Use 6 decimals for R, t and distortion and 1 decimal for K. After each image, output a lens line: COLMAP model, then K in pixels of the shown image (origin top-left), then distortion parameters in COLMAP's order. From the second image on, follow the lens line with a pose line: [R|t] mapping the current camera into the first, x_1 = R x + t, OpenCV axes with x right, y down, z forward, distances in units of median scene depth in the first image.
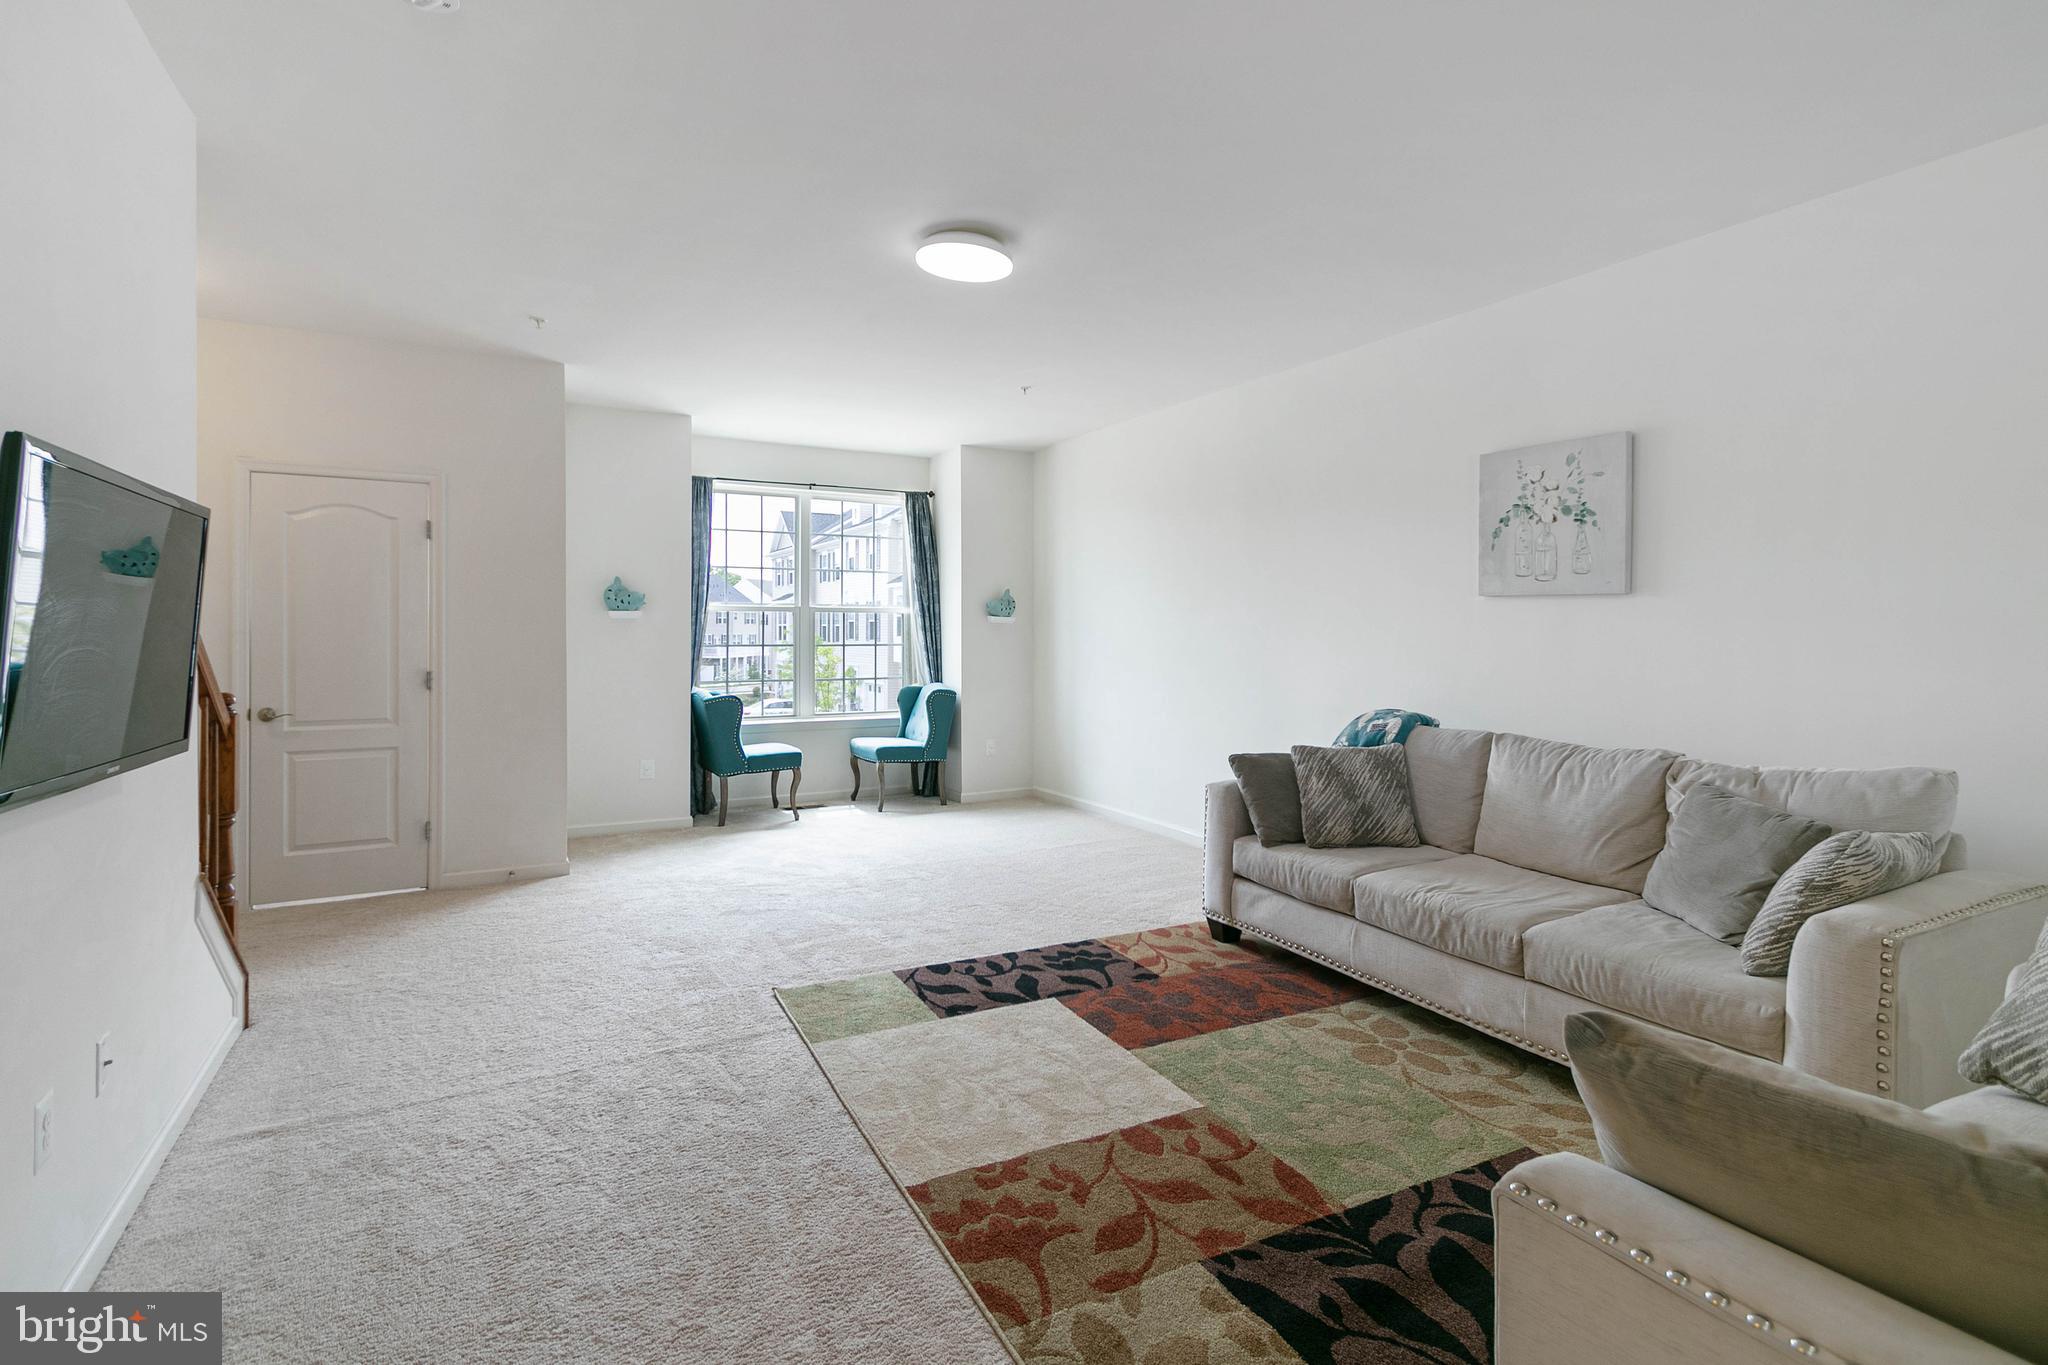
lens RADIAL K [[963.3, 0, 1018.5], [0, 963.3, 637.4], [0, 0, 1]] dist [0.002469, -0.000814]
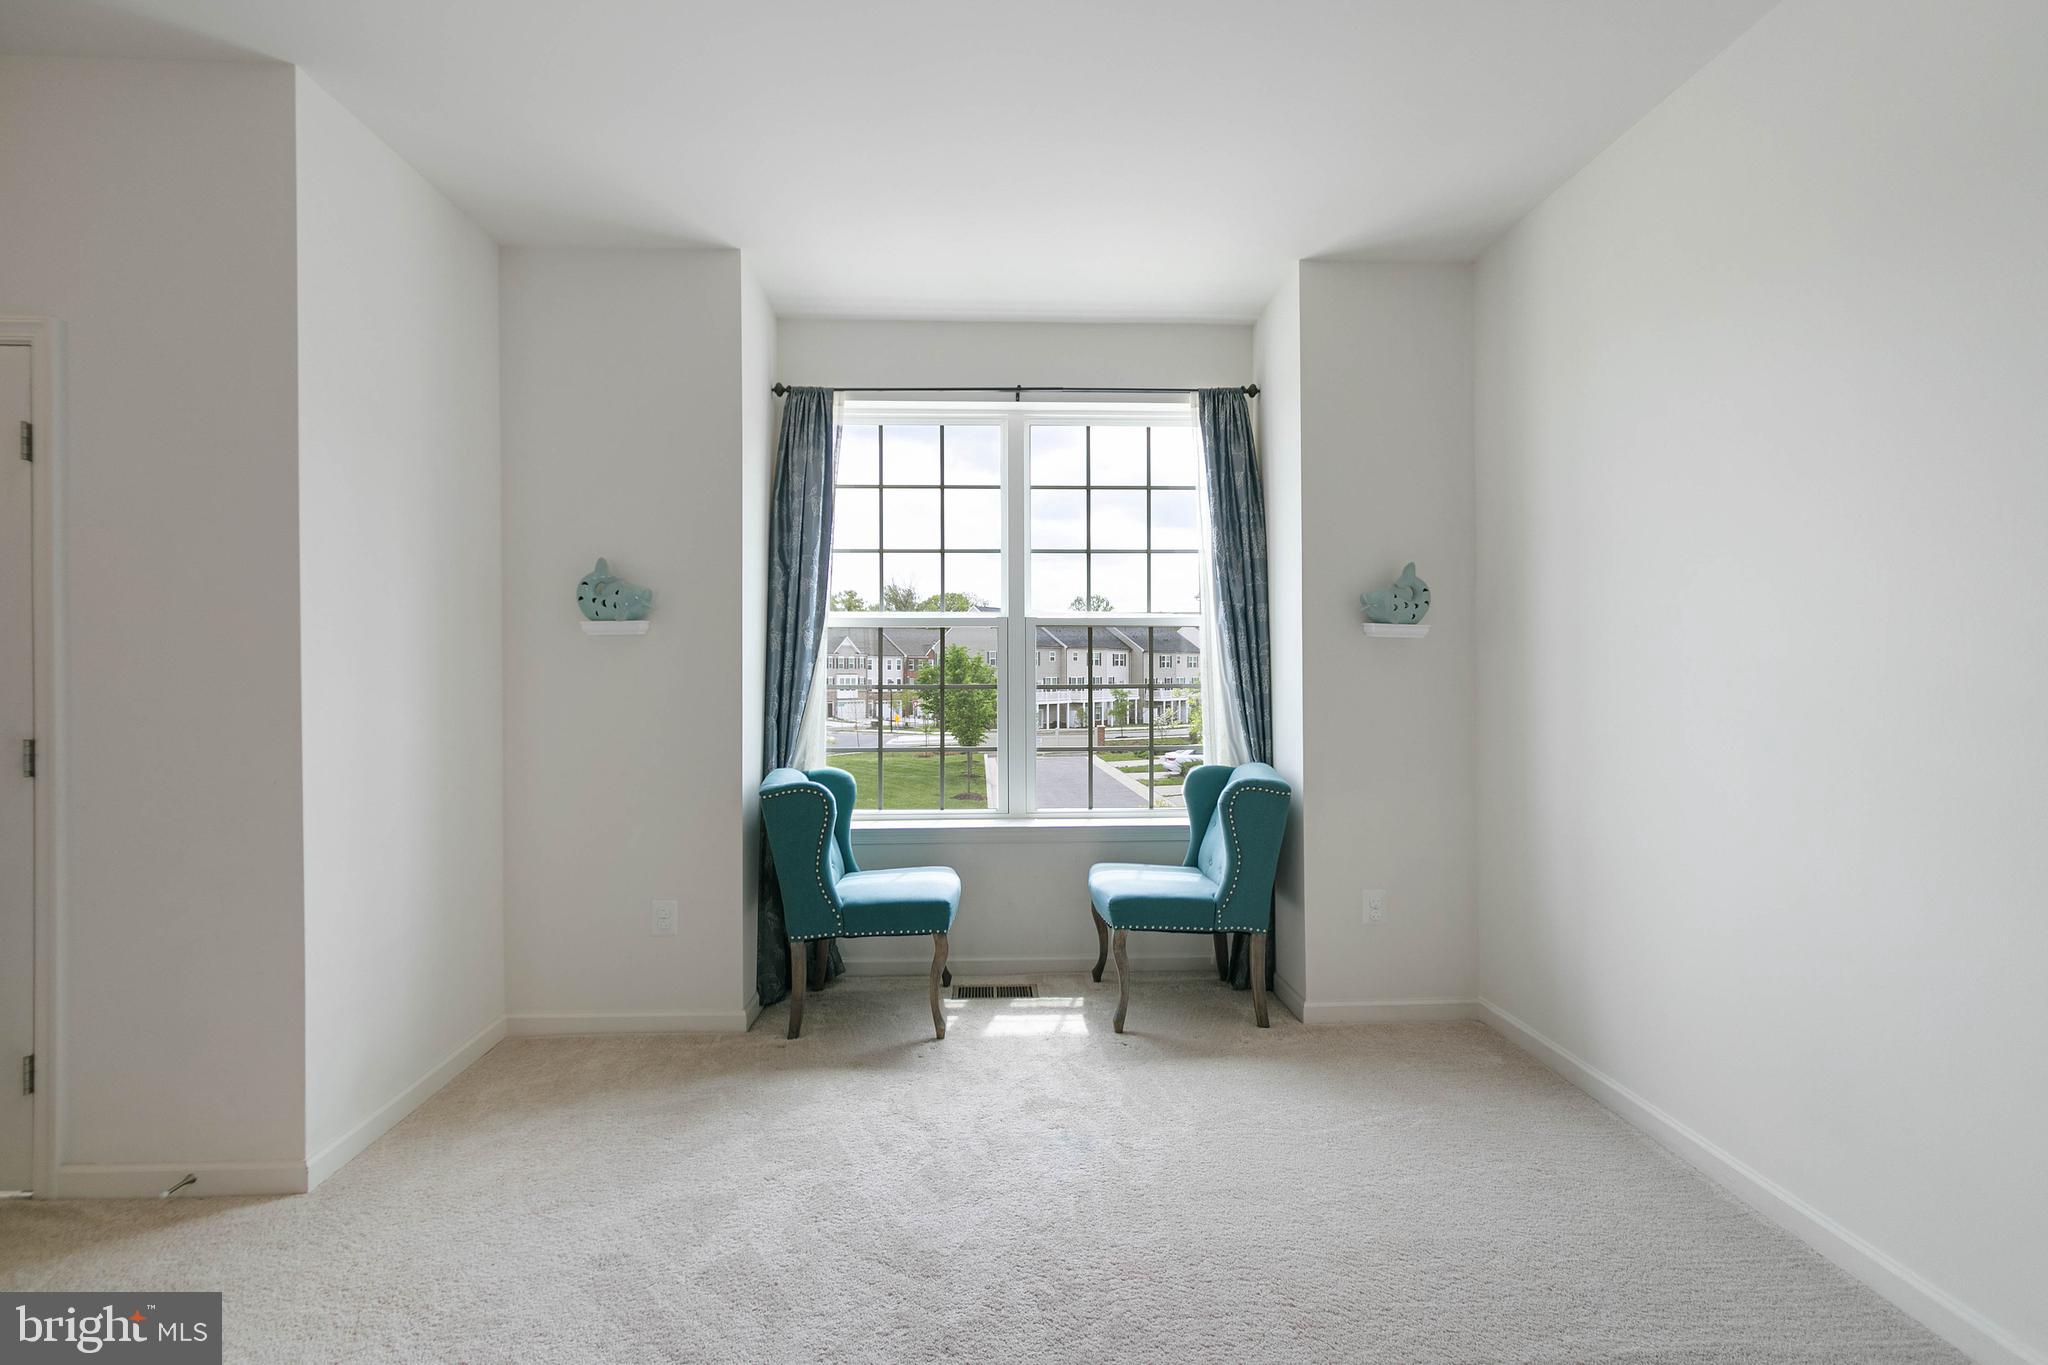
lens RADIAL K [[933.0, 0, 1016.9], [0, 933.0, 679.0], [0, 0, 1]] dist [0.002740, -0.001071]
pose [[0.893946, -0.003283, -0.448163, 0.030691], [0.002582, 0.999994, -0.002175, 0.007894], [0.448168, 0.000788, 0.893949, 0.805814]]
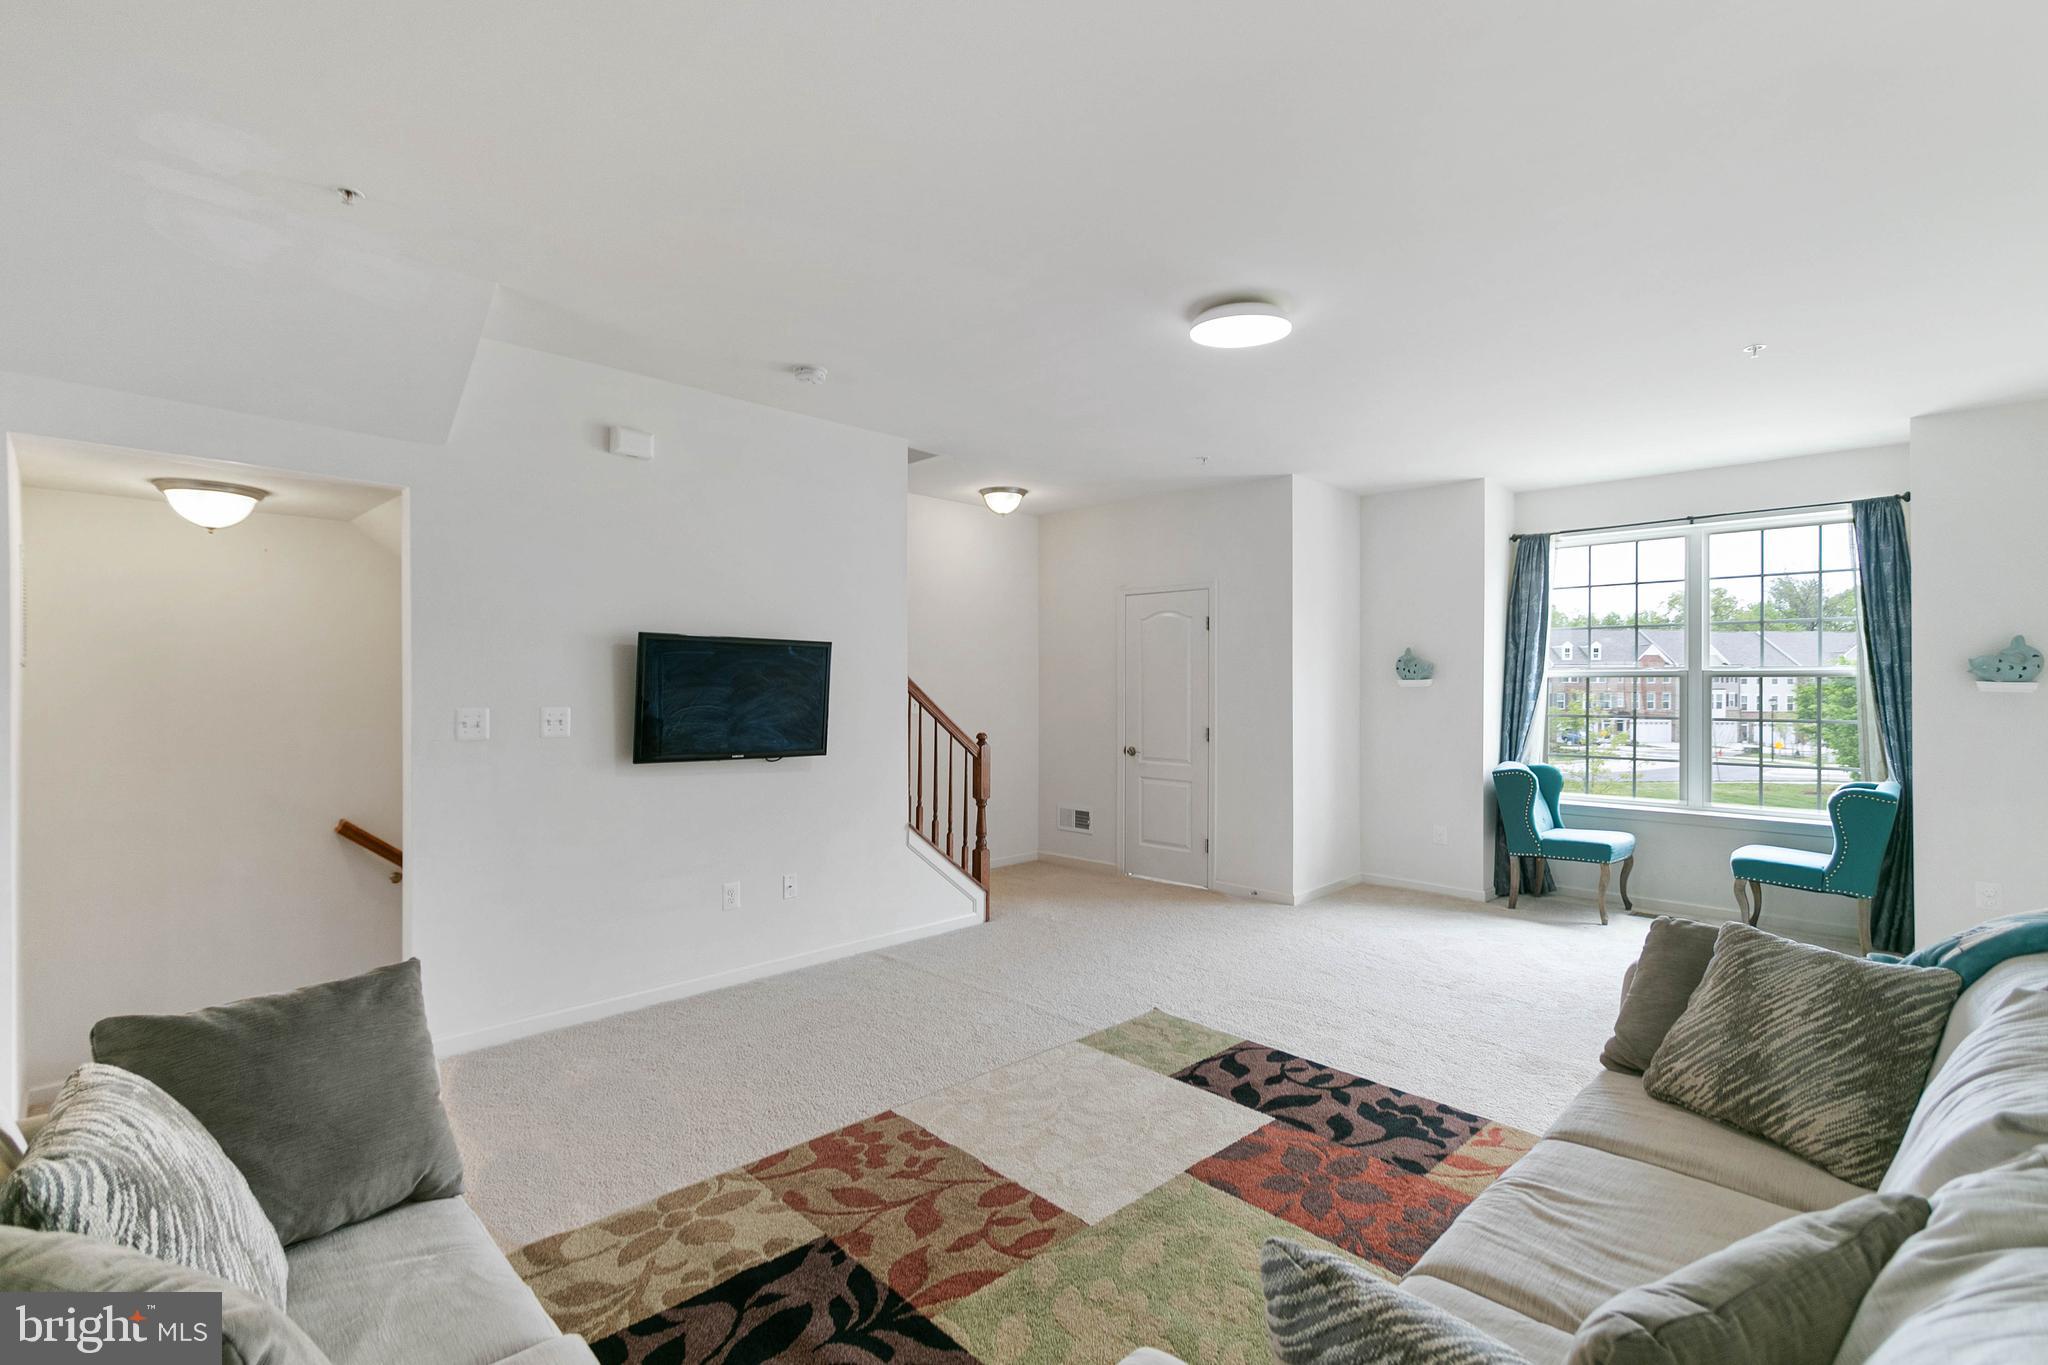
lens RADIAL K [[942.6, 0, 1020.8], [0, 942.6, 678.4], [0, 0, 1]] dist [0.011317, -0.000400]
pose [[0.282271, -0.008226, -0.959299, 0.585256], [-0.010423, 0.999878, -0.011641, -0.015972], [0.959278, 0.013285, 0.282151, 0.372834]]
